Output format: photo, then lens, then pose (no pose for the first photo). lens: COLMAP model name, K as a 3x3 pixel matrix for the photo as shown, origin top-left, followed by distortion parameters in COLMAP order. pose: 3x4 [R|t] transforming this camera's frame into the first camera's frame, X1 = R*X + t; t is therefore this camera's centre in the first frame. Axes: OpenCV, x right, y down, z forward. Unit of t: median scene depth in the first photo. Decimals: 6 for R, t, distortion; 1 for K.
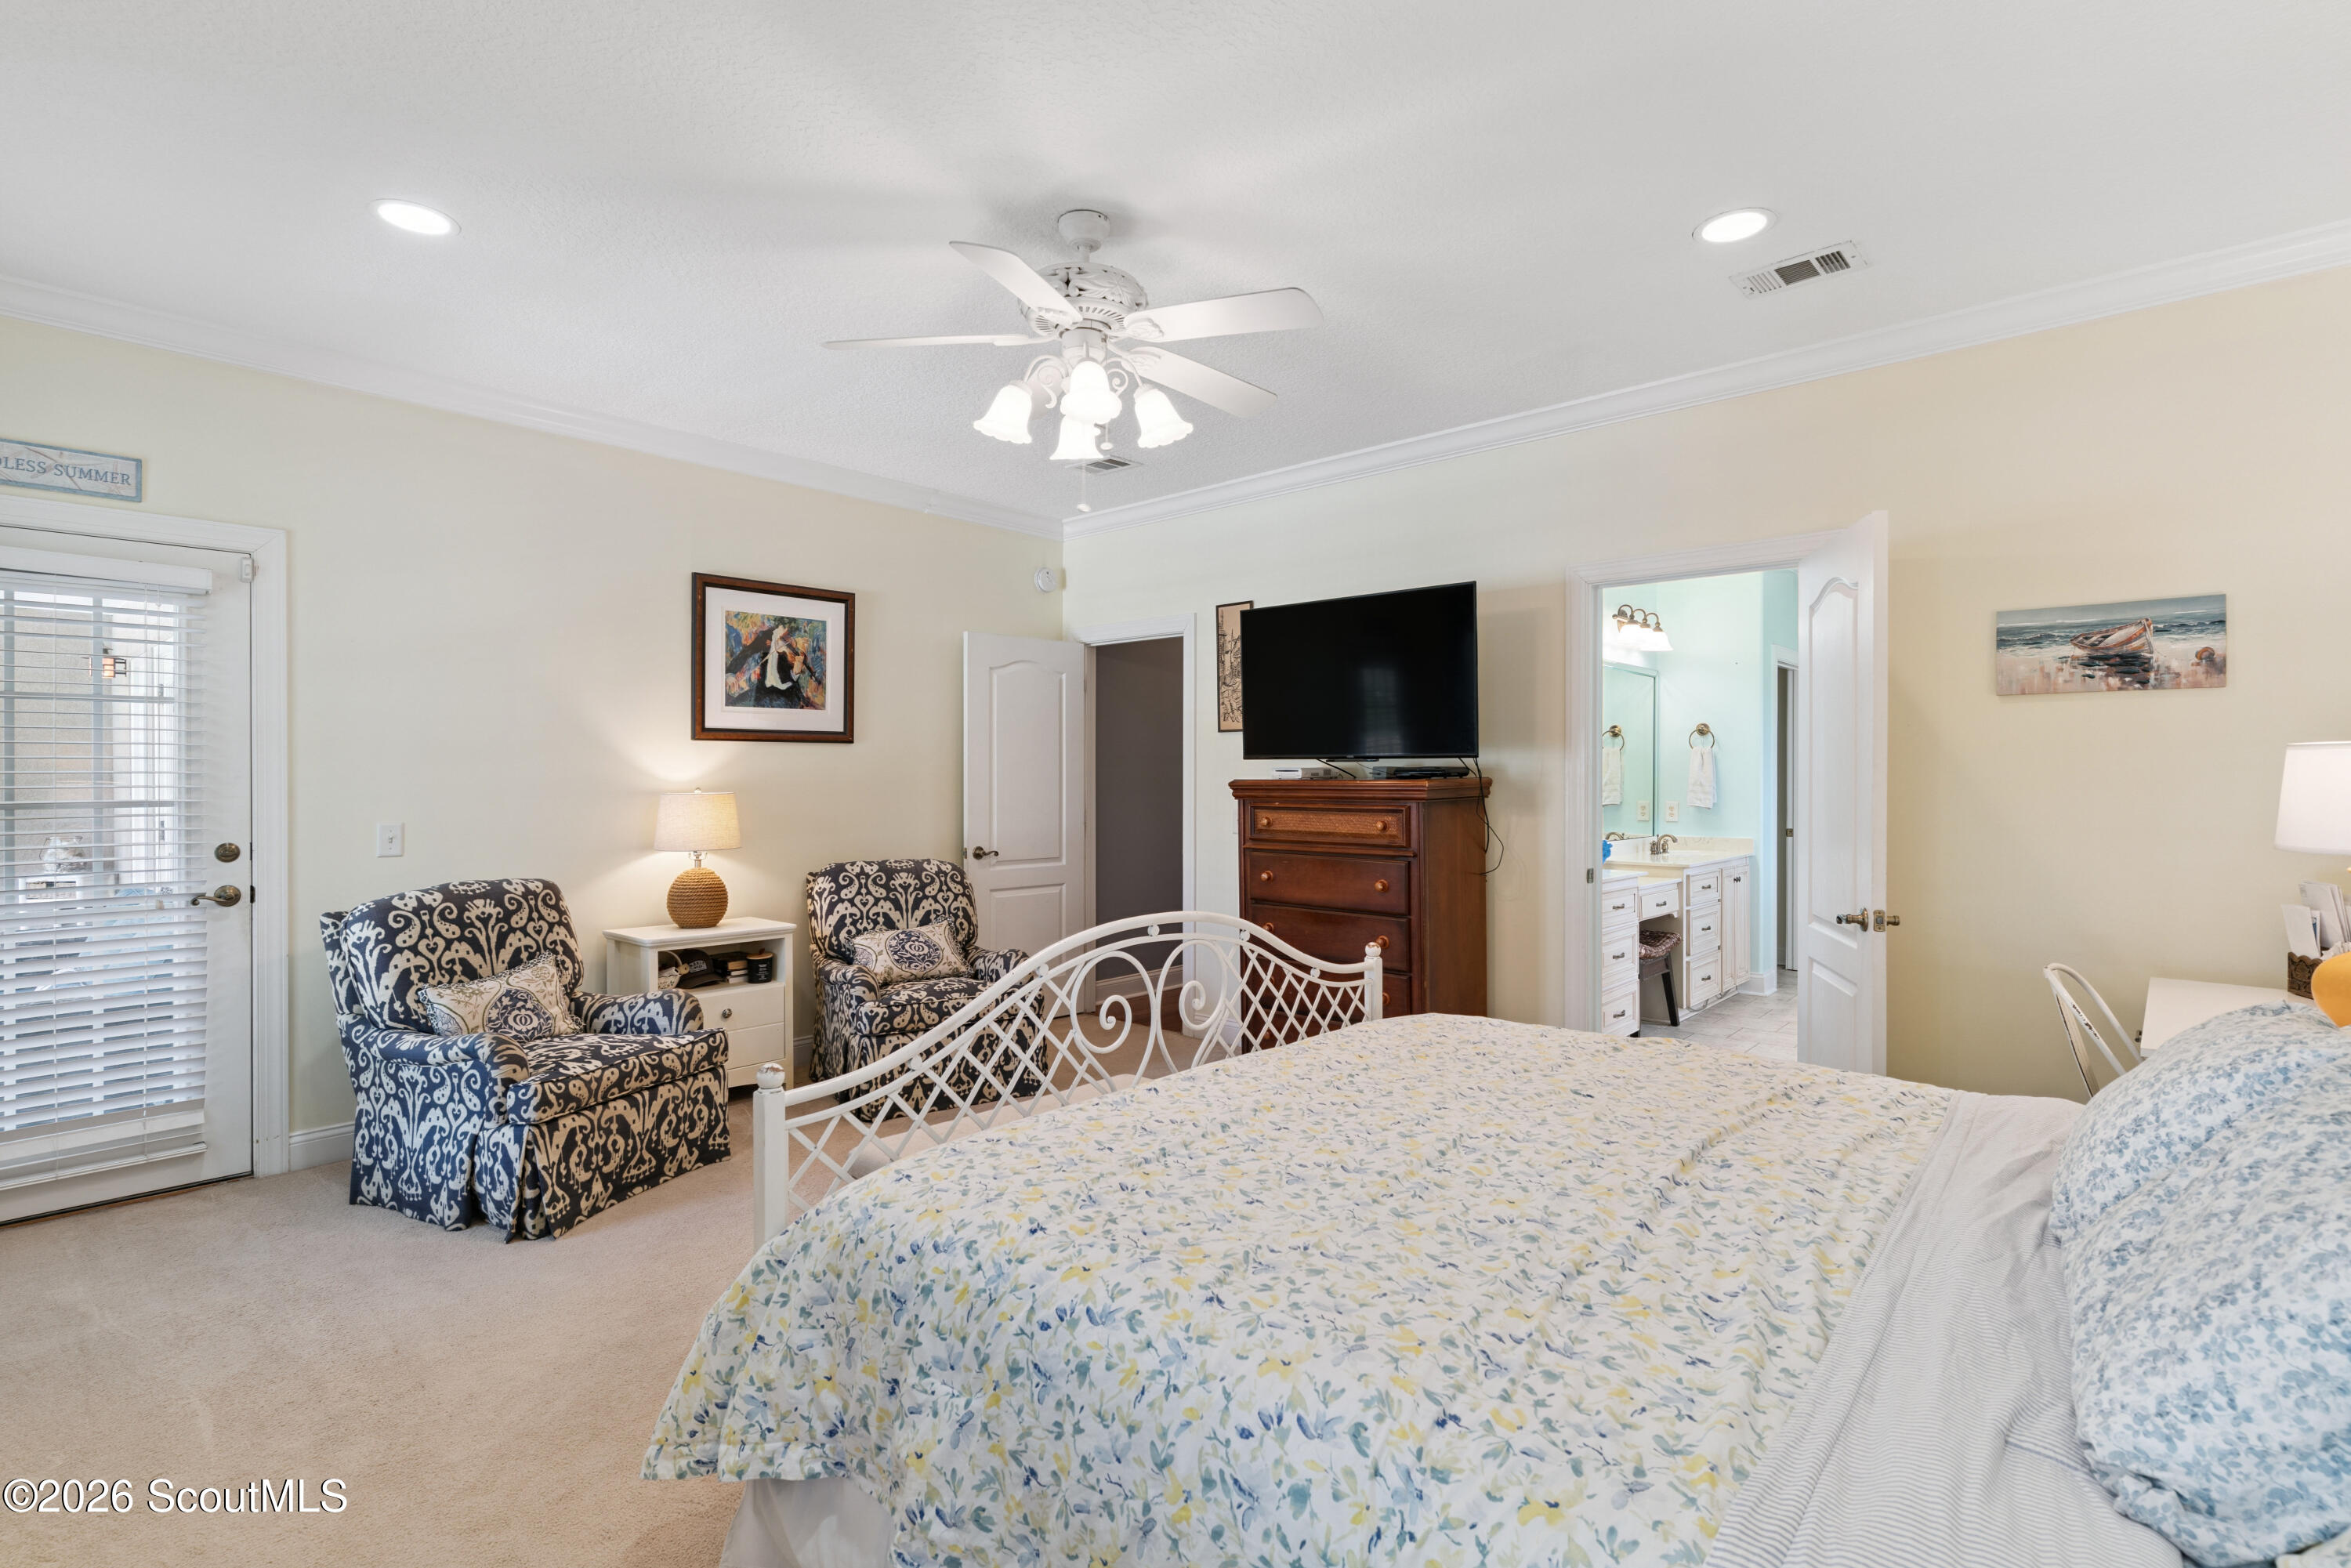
lens RADIAL K [[1110.6, 0, 1175.5], [0, 1110.6, 784.0], [0, 0, 1]] dist [0.001193, 0.000682]
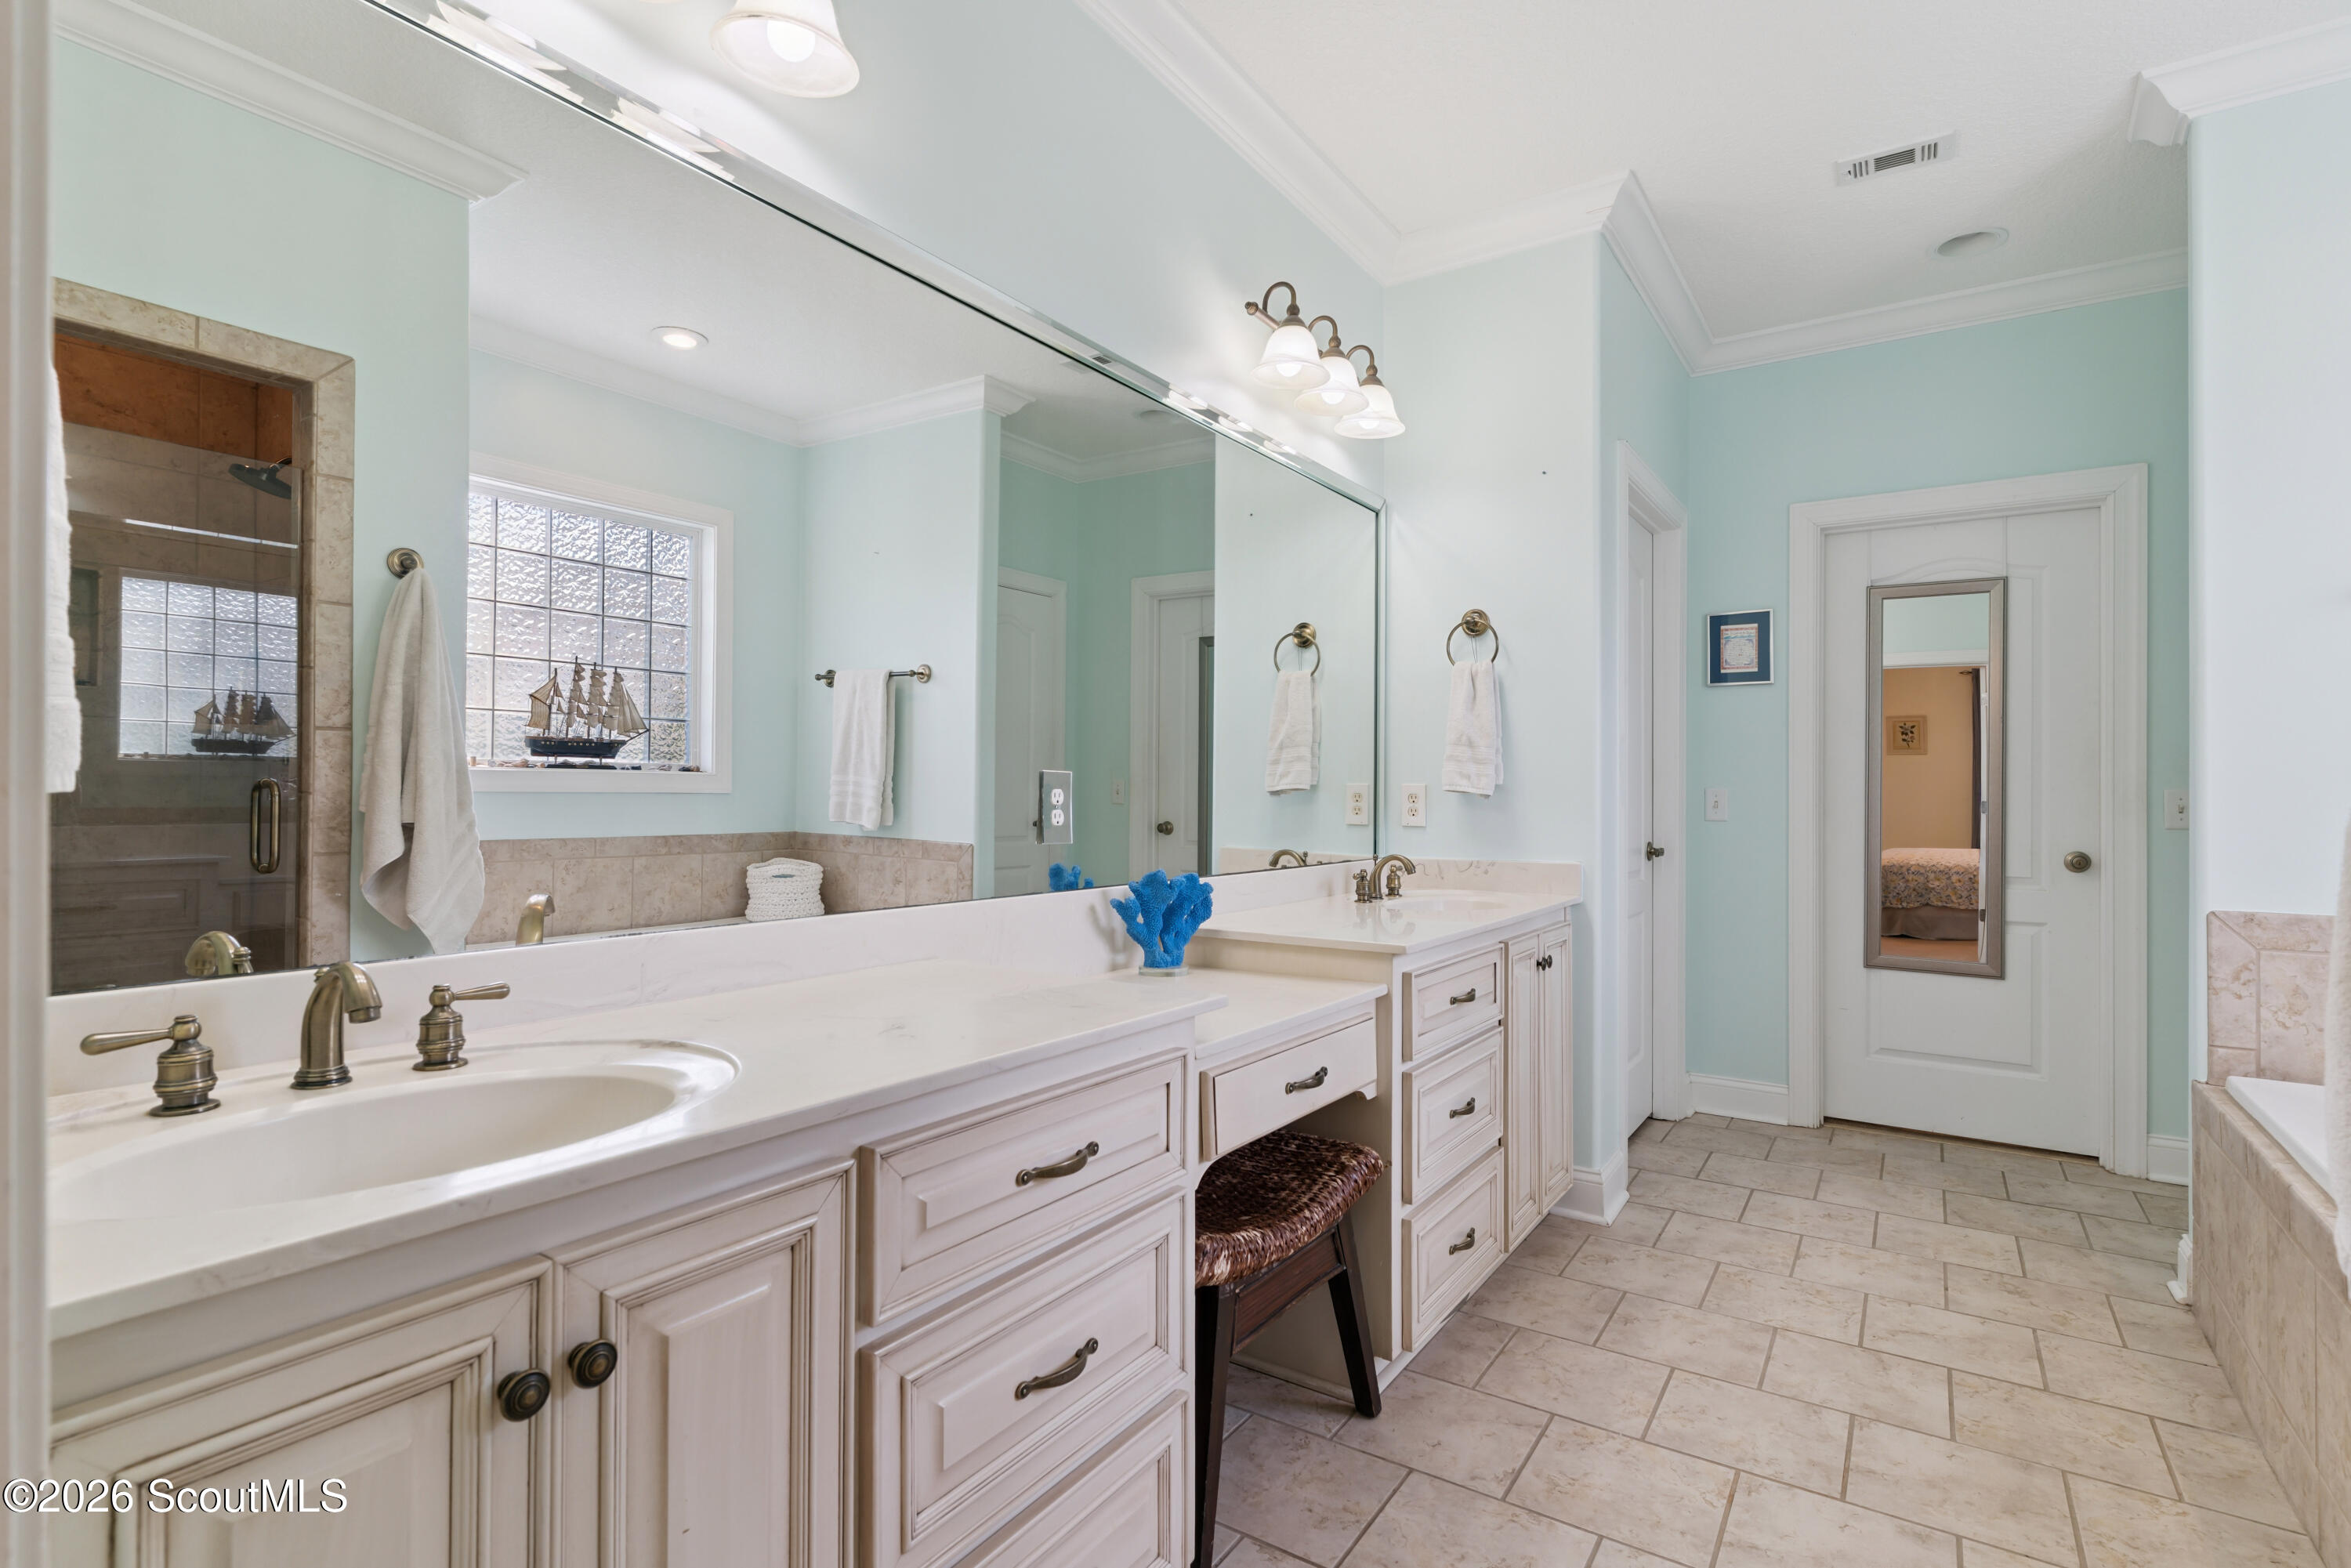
lens RADIAL K [[1140.3, 0, 1175.5], [0, 1140.3, 784.0], [0, 0, 1]] dist [-0.000181, -0.000054]
pose [[0.989986, 0.008953, 0.140880, 0.297905], [-0.007016, 0.999874, -0.014234, 0.024782], [-0.140990, 0.013103, 0.989924, 0.575850]]
